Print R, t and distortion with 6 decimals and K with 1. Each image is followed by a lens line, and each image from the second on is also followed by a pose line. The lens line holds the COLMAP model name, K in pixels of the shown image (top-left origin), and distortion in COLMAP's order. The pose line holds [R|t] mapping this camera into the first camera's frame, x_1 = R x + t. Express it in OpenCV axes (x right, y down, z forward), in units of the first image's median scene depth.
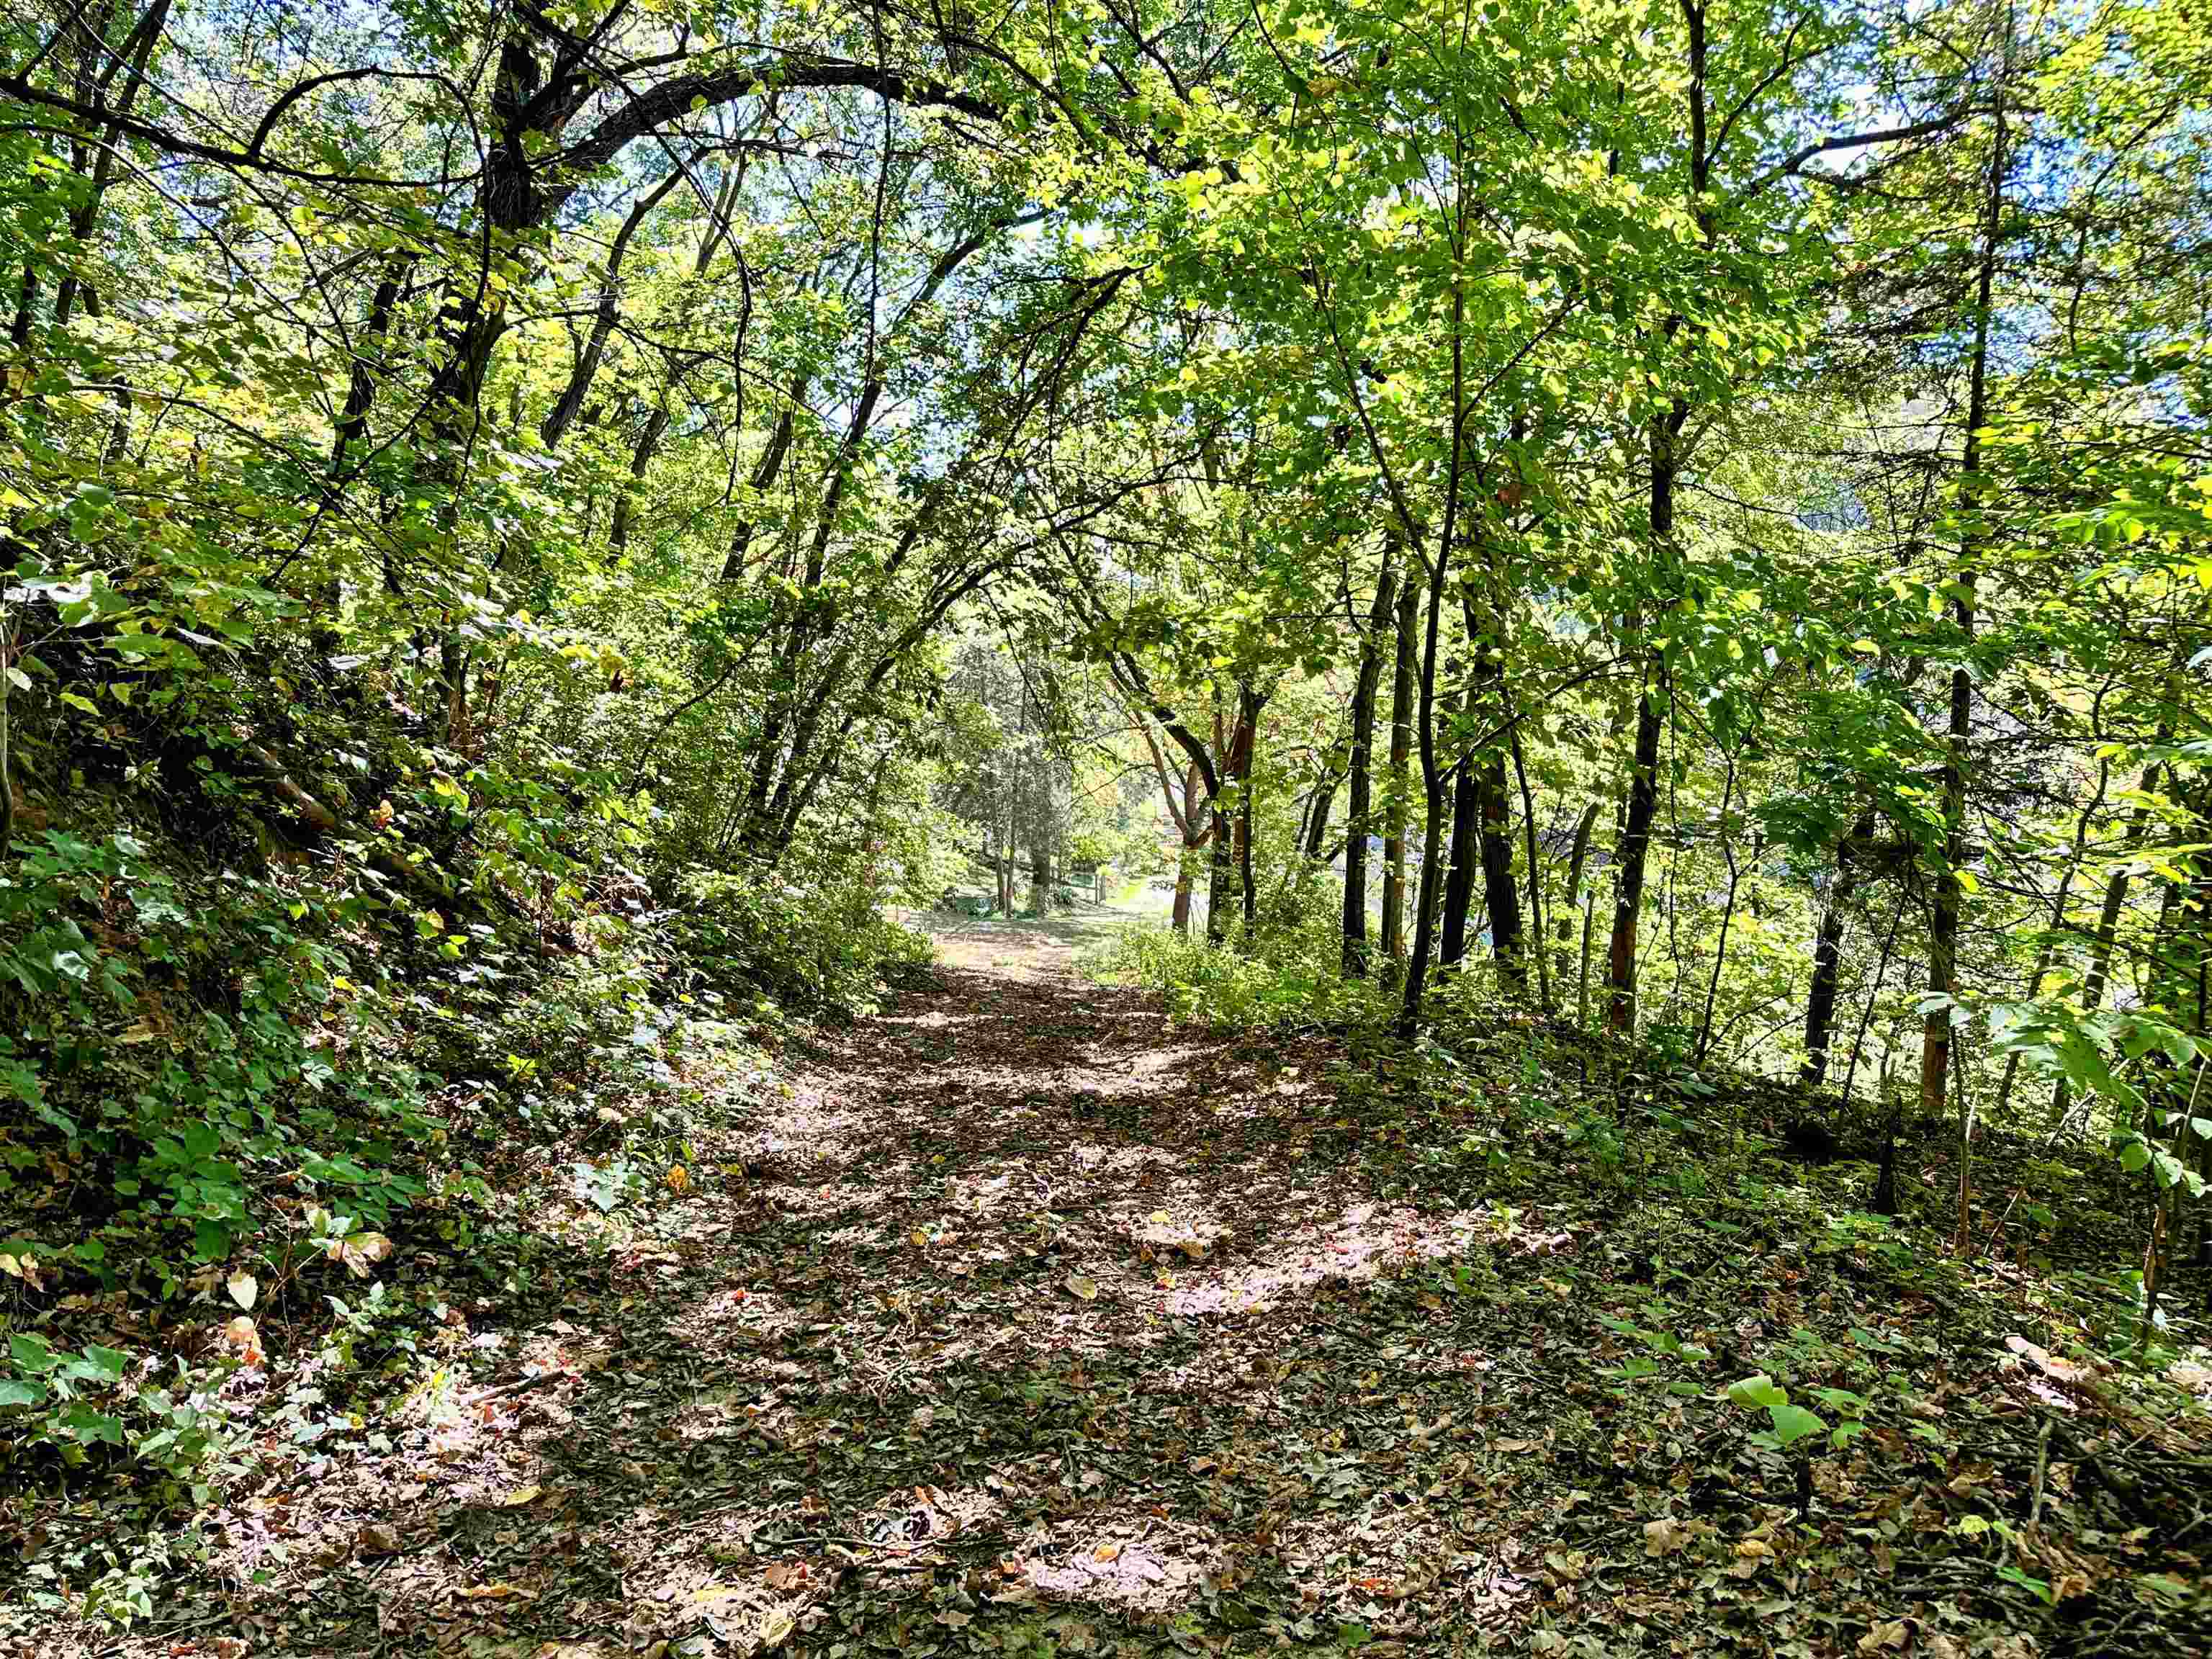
lens RADIAL K [[1576.5, 0, 1040.8], [0, 1576.5, 833.6], [0, 0, 1]] dist [0.036509, -0.009771]
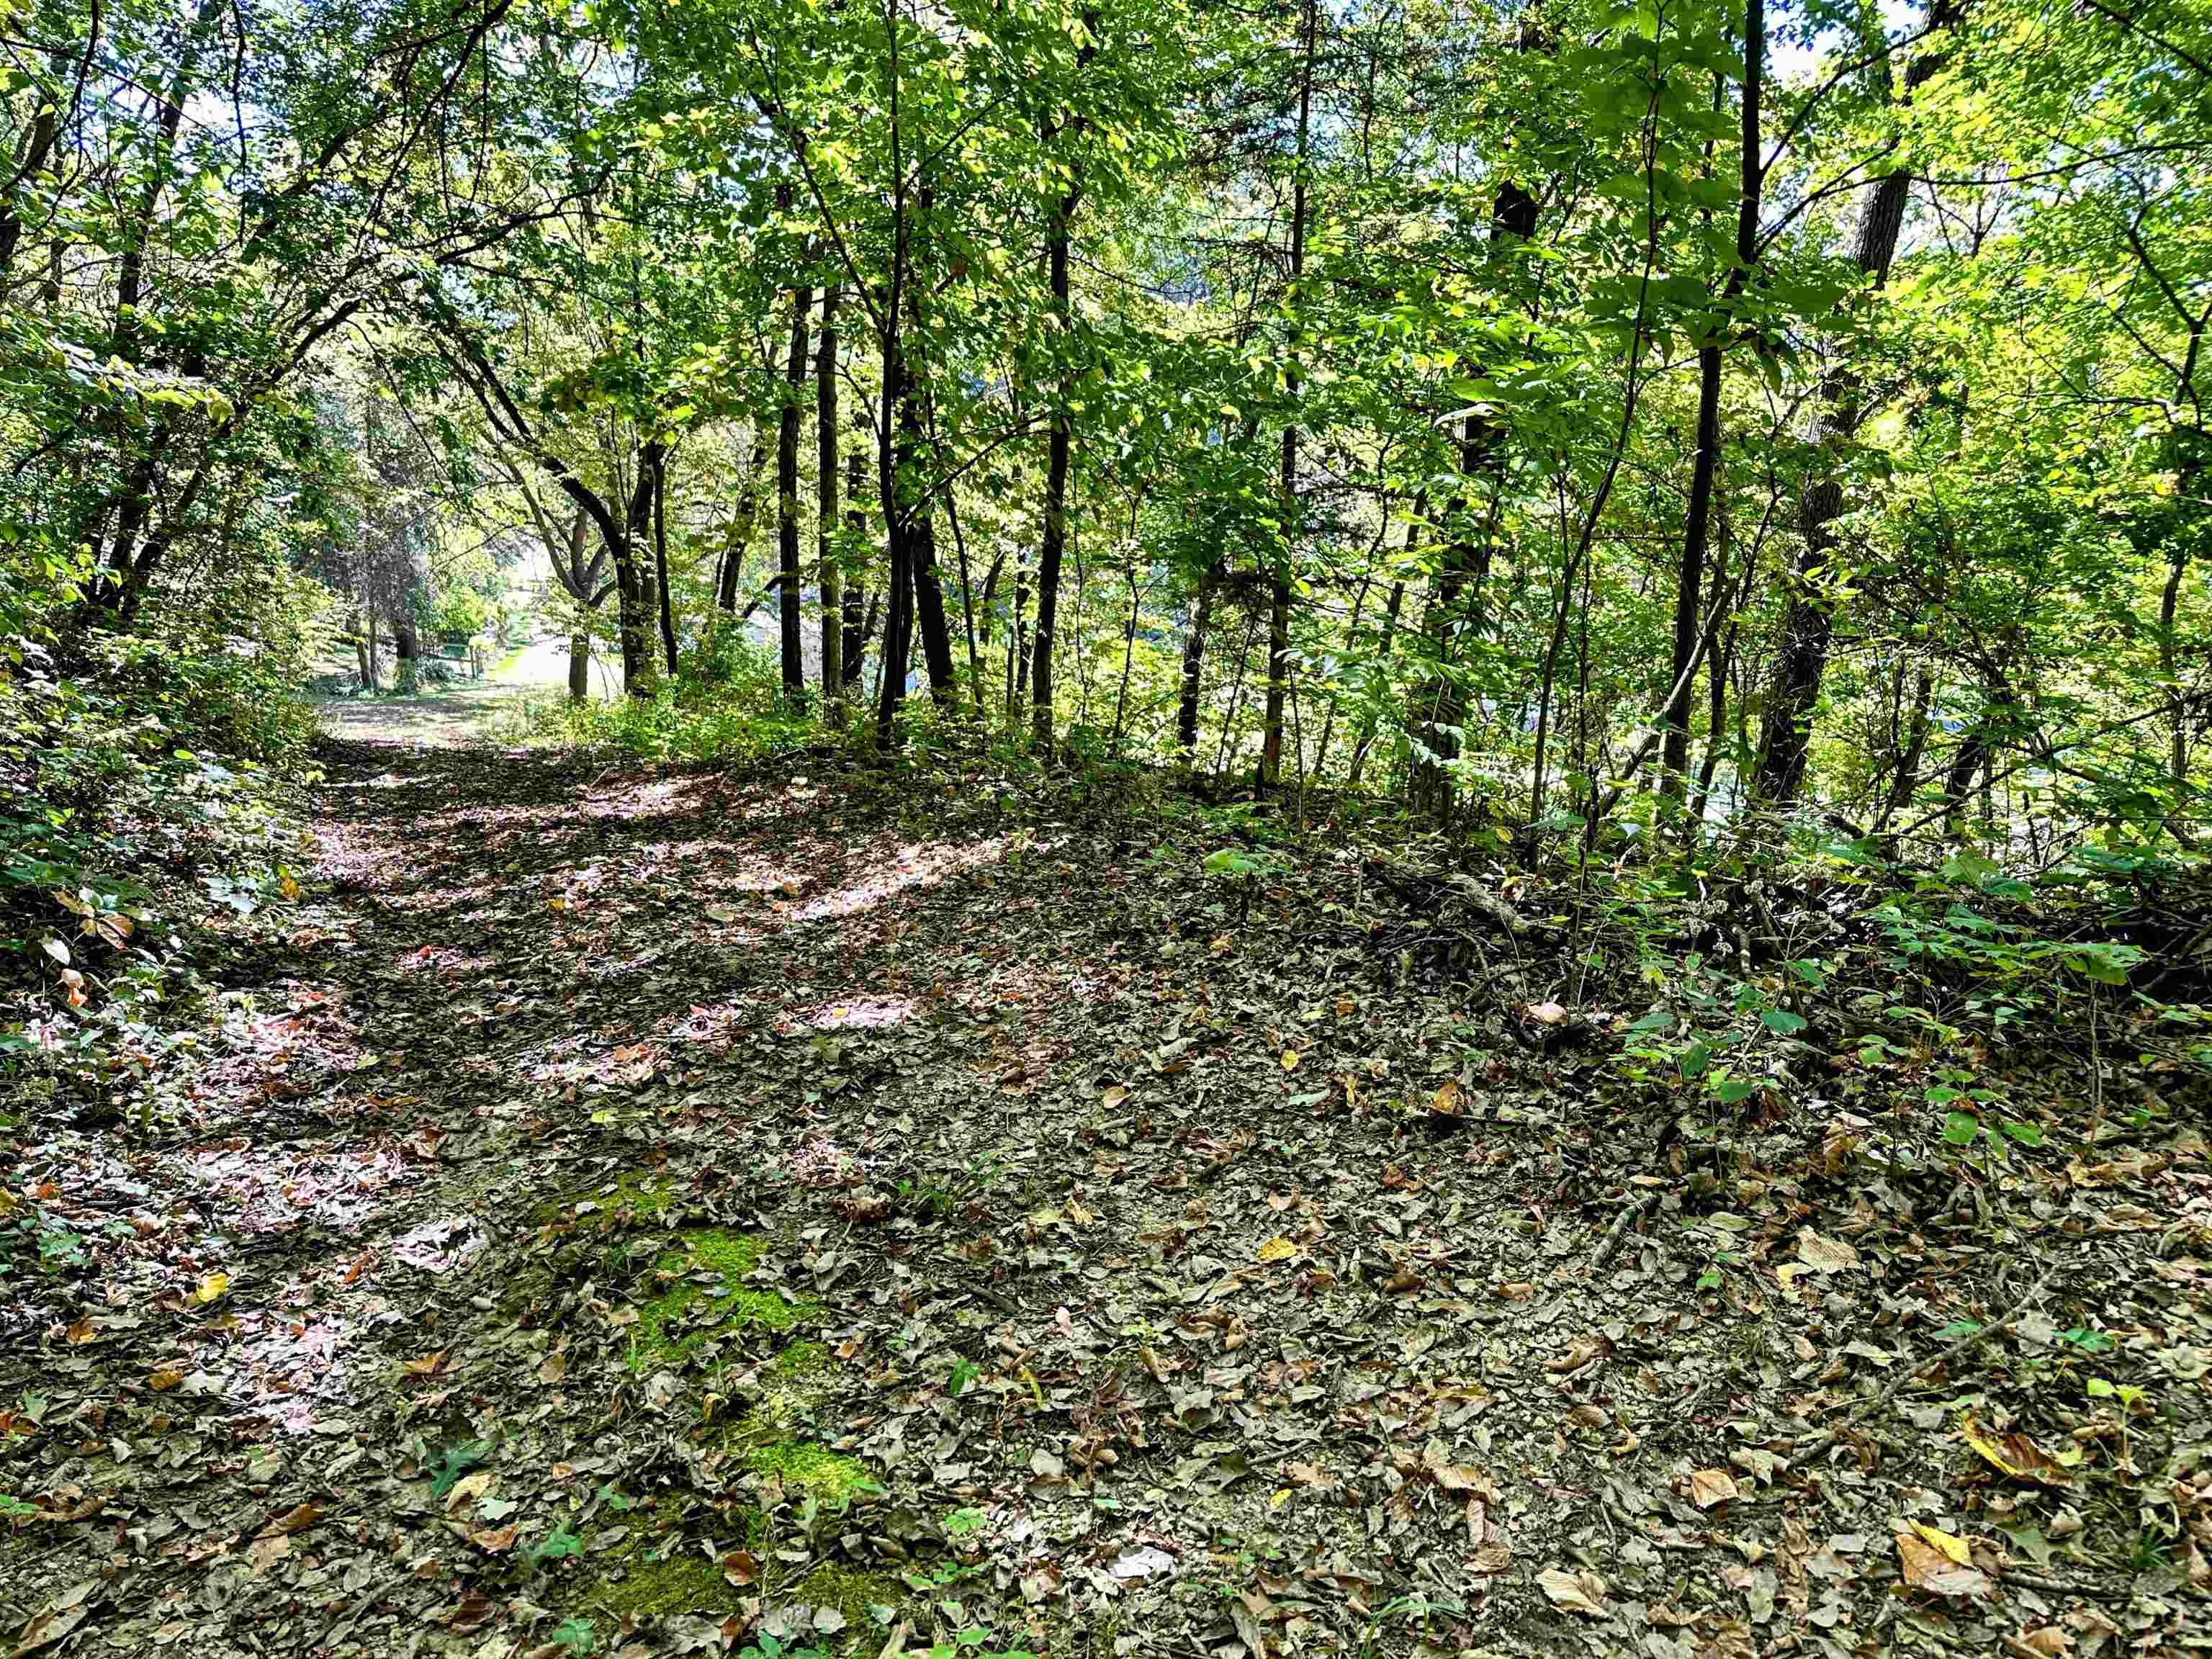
lens RADIAL K [[1576.5, 0, 1040.8], [0, 1576.5, 833.6], [0, 0, 1]] dist [0.036509, -0.009771]
pose [[0.929841, -0.083251, 0.358421, -0.068283], [0.028355, 0.987385, 0.155781, 0.009708], [-0.366868, -0.134688, 0.920471, -0.101351]]
